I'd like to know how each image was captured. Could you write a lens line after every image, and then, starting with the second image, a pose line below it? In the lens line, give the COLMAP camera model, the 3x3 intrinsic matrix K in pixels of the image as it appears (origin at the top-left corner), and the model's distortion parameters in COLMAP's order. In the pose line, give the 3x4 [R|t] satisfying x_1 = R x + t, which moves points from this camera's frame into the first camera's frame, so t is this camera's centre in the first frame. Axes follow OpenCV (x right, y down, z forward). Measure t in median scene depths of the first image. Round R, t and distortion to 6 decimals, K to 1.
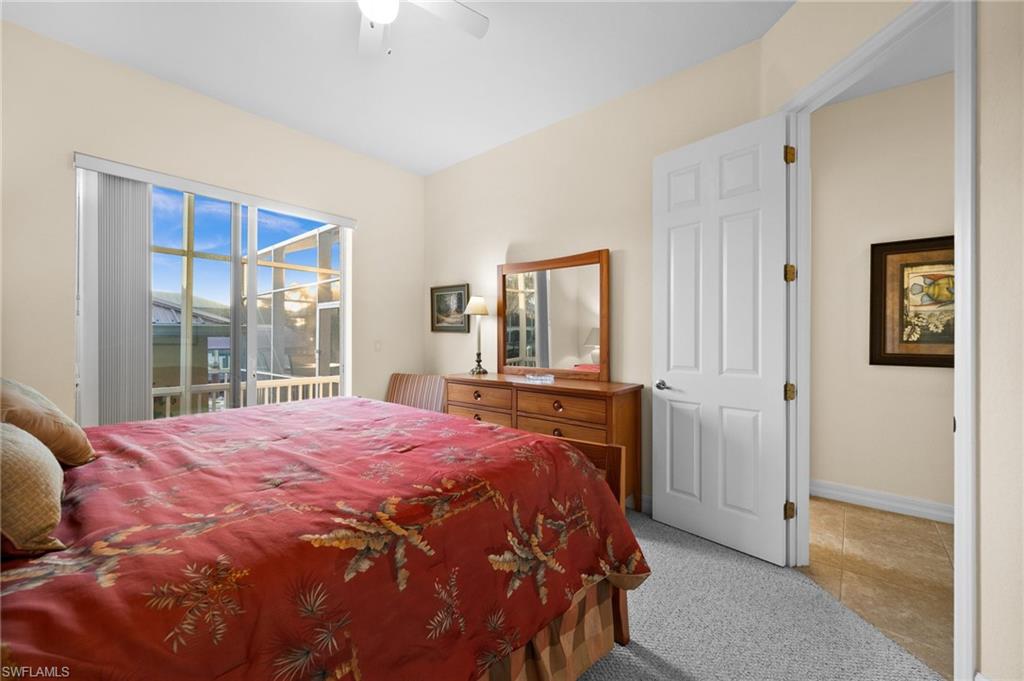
lens RADIAL K [[404.7, 0, 507.6], [0, 404.7, 338.9], [0, 0, 1]] dist [-0.002890, 0.000465]
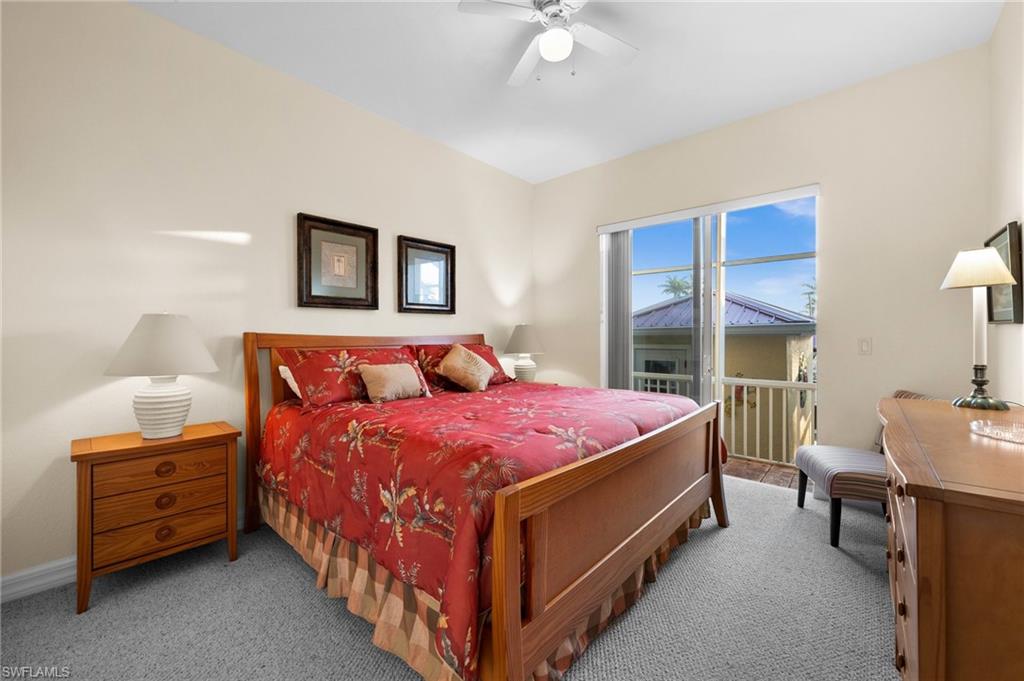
lens RADIAL K [[404.7, 0, 507.9], [0, 404.7, 337.9], [0, 0, 1]] dist [-0.002890, 0.000465]
pose [[-0.014305, 0.000436, -0.999898, 0.602214], [-0.000969, 0.999999, 0.000450, 0.002508], [0.999897, 0.000976, -0.014304, 0.631905]]
